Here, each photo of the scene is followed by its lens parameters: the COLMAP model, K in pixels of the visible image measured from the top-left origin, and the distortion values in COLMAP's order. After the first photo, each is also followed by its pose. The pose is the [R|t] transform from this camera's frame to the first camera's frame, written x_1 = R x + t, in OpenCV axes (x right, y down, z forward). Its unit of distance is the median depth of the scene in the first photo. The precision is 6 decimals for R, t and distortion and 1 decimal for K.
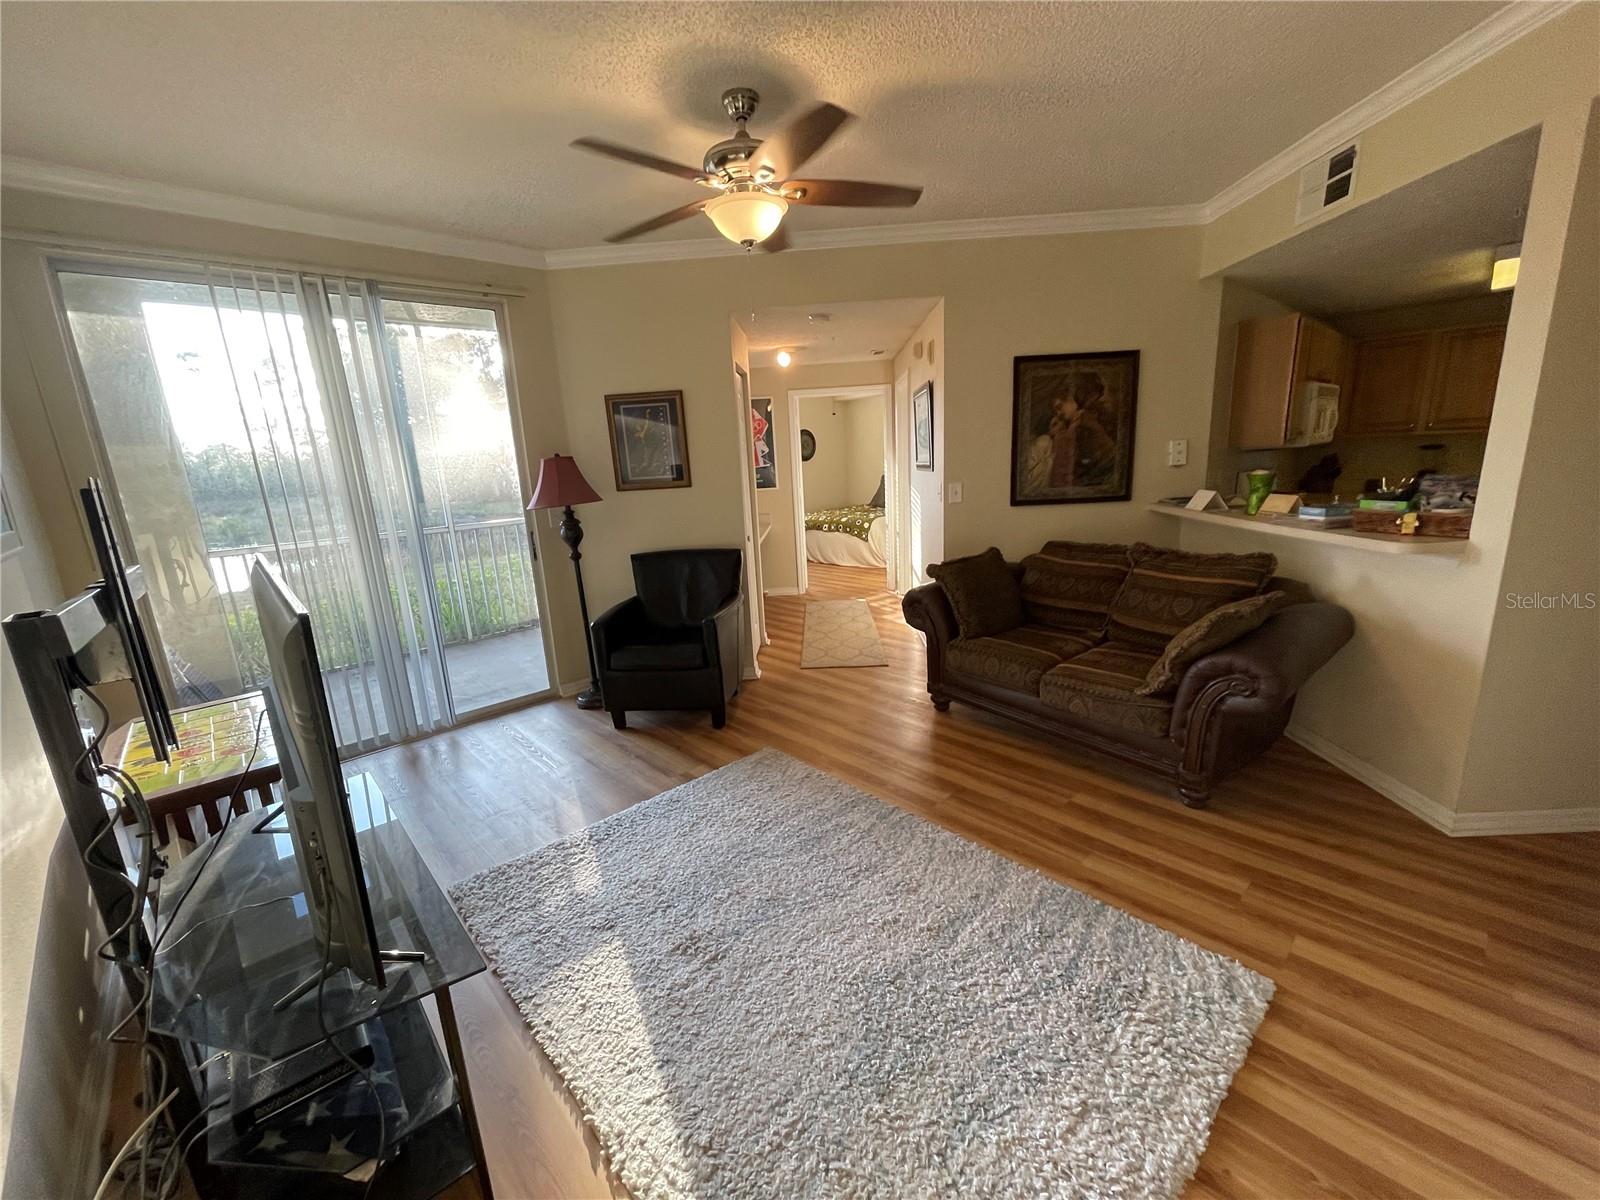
lens RADIAL K [[645.3, 0, 797.2], [0, 645.3, 605.0], [0, 0, 1]] dist [0.001023, 0.000047]
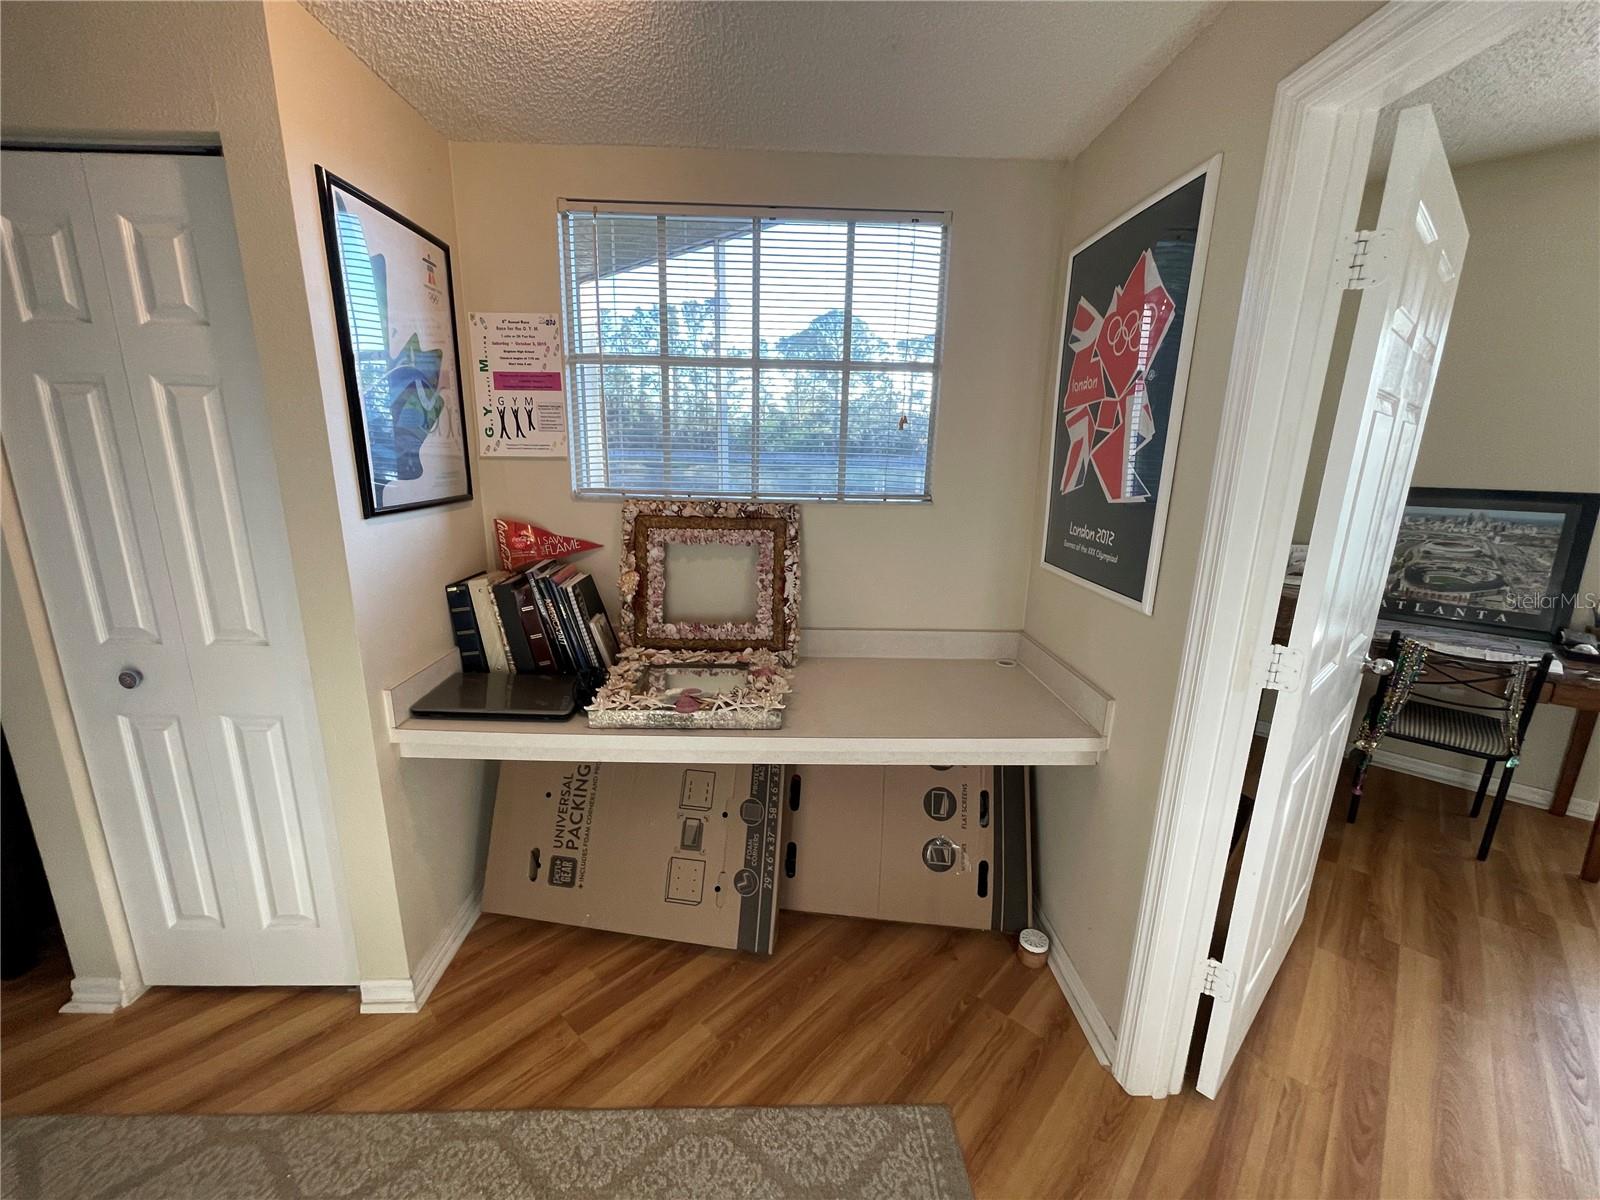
lens RADIAL K [[647.9, 0, 798.6], [0, 647.9, 606.9], [0, 0, 1]] dist [-0.001597, -0.000460]
pose [[0.061628, 0.288972, -0.955352, 0.168821], [-0.245828, 0.932080, 0.266075, -0.205761], [0.967352, 0.218455, 0.128480, 0.835760]]
